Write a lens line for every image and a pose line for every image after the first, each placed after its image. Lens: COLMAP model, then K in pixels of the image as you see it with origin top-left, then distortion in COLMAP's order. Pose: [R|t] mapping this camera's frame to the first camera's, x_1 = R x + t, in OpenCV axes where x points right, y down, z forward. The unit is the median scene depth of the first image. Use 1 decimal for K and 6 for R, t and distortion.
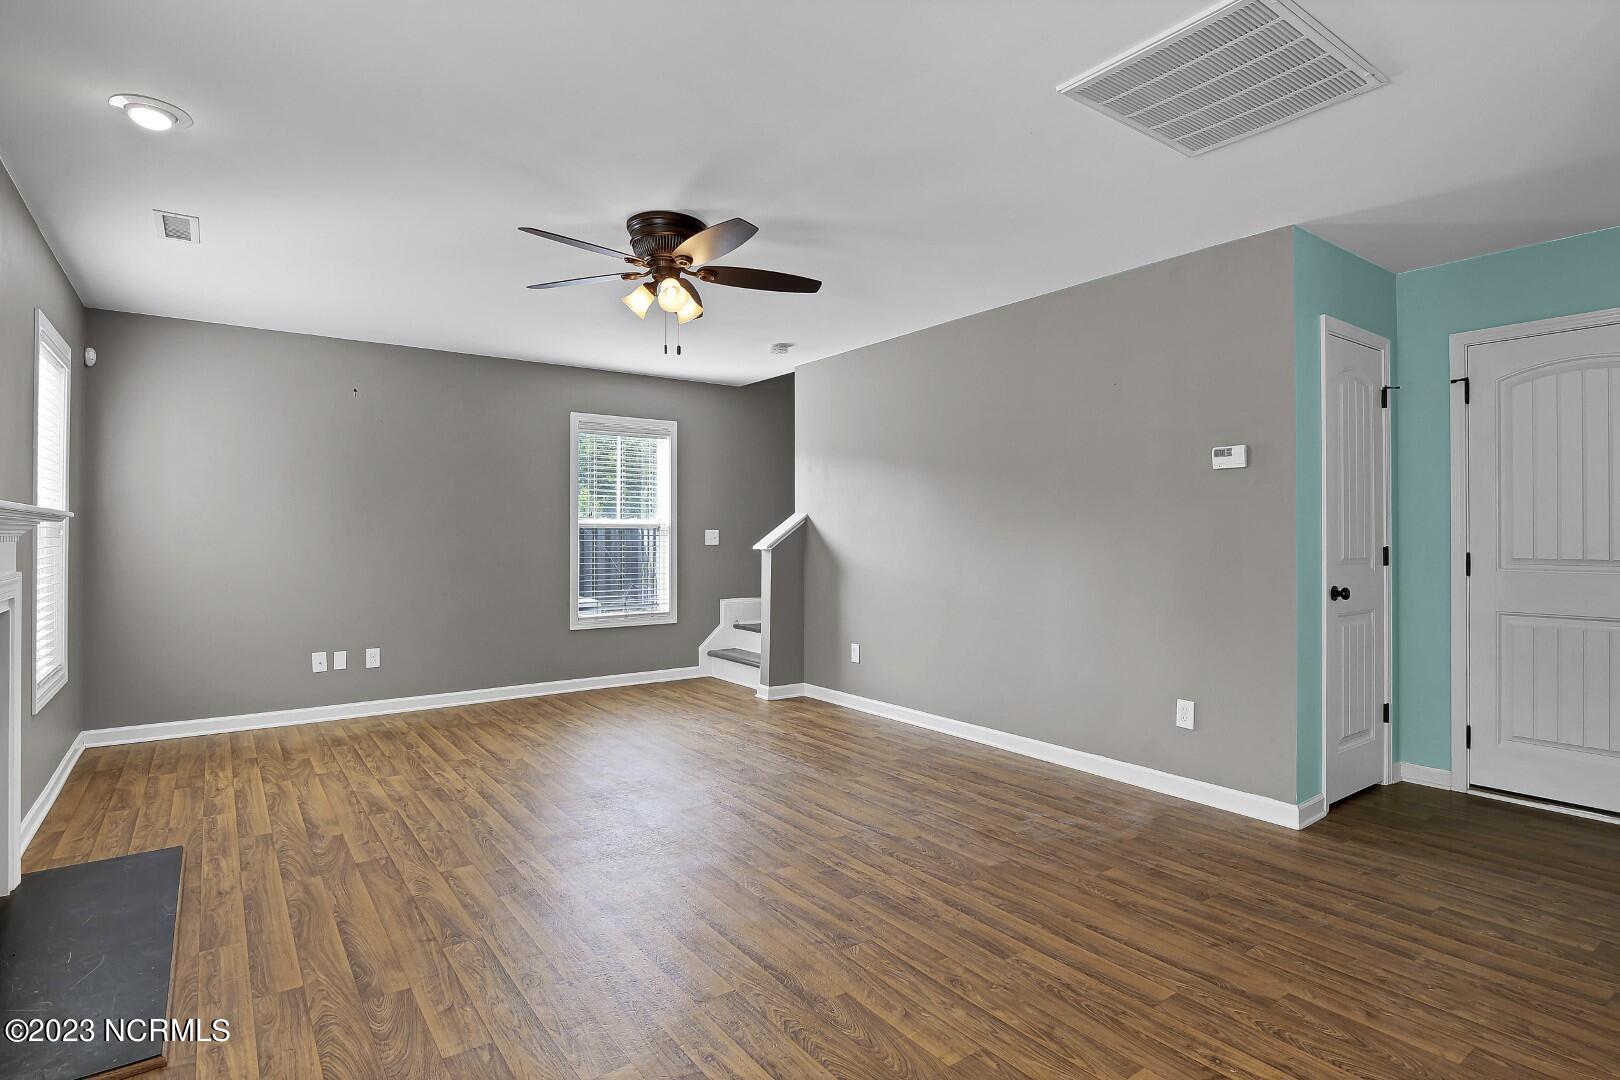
lens RADIAL K [[829.9, 0, 809.7], [0, 829.9, 522.4], [0, 0, 1]] dist [-0.009822, -0.001418]
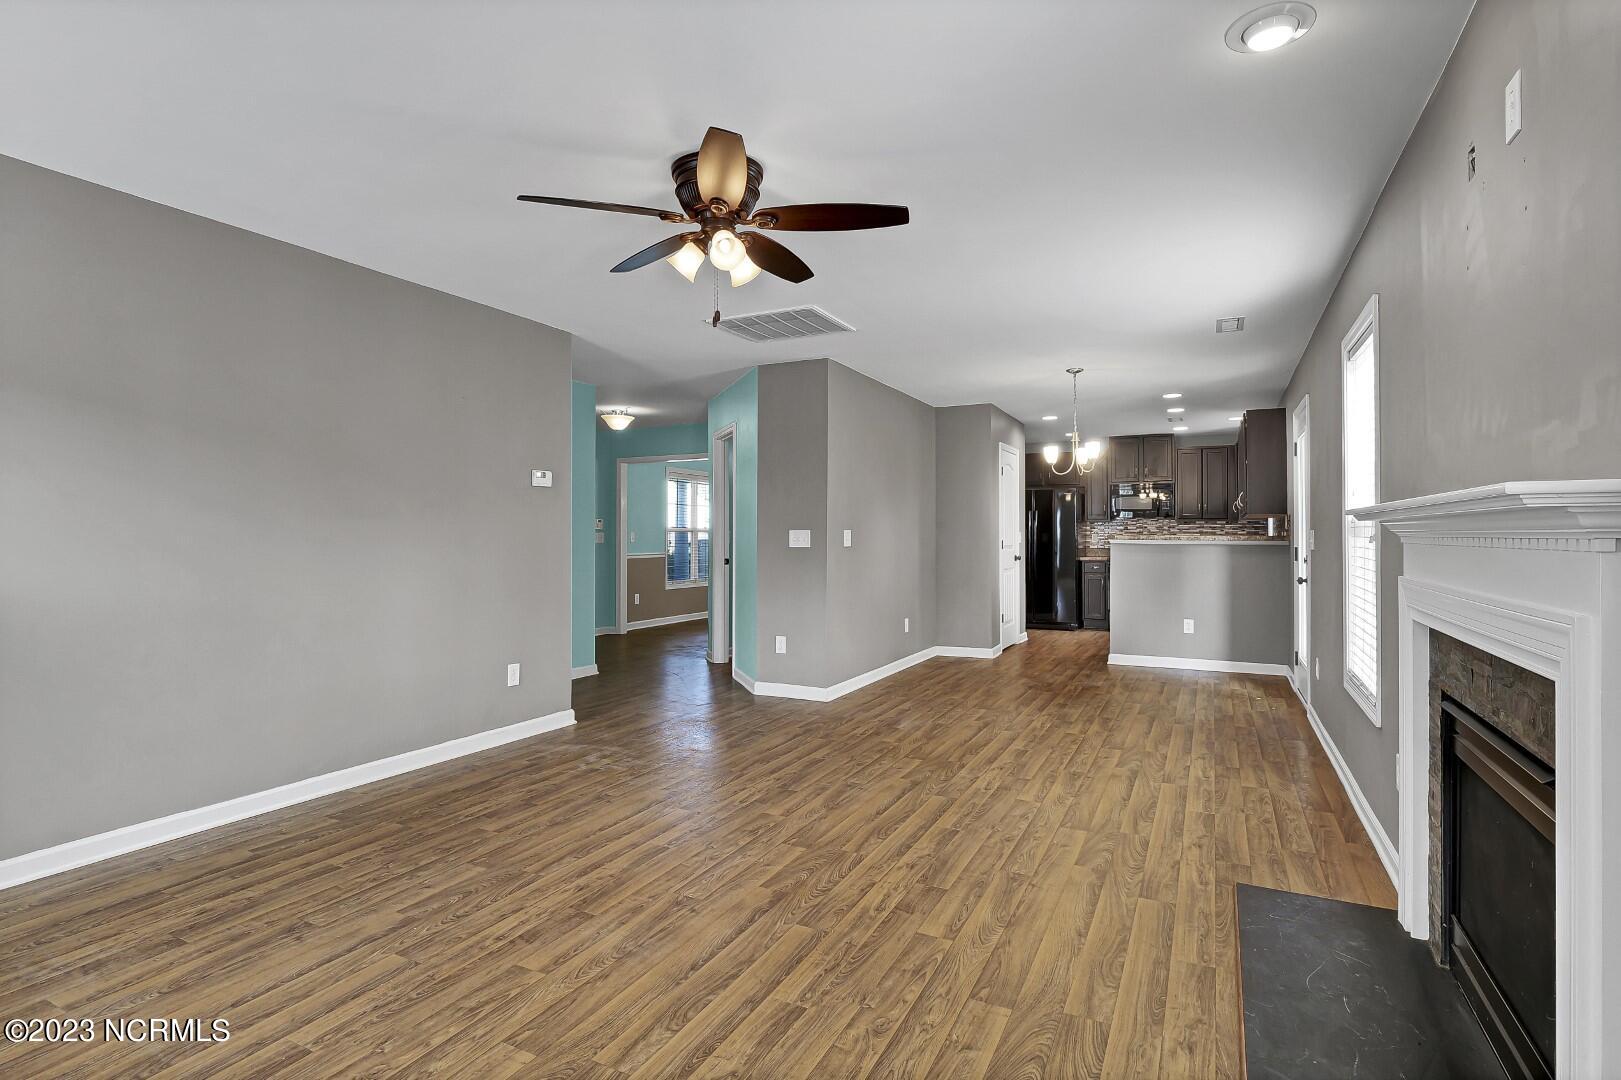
lens RADIAL K [[752.3, 0, 810.5], [0, 752.3, 540.0], [0, 0, 1]] dist [-0.028889, -0.000131]
pose [[-0.436333, -0.005882, 0.899766, -1.121874], [-0.010530, 0.999944, 0.001431, 0.020696], [-0.899724, -0.008851, -0.436370, 1.548841]]
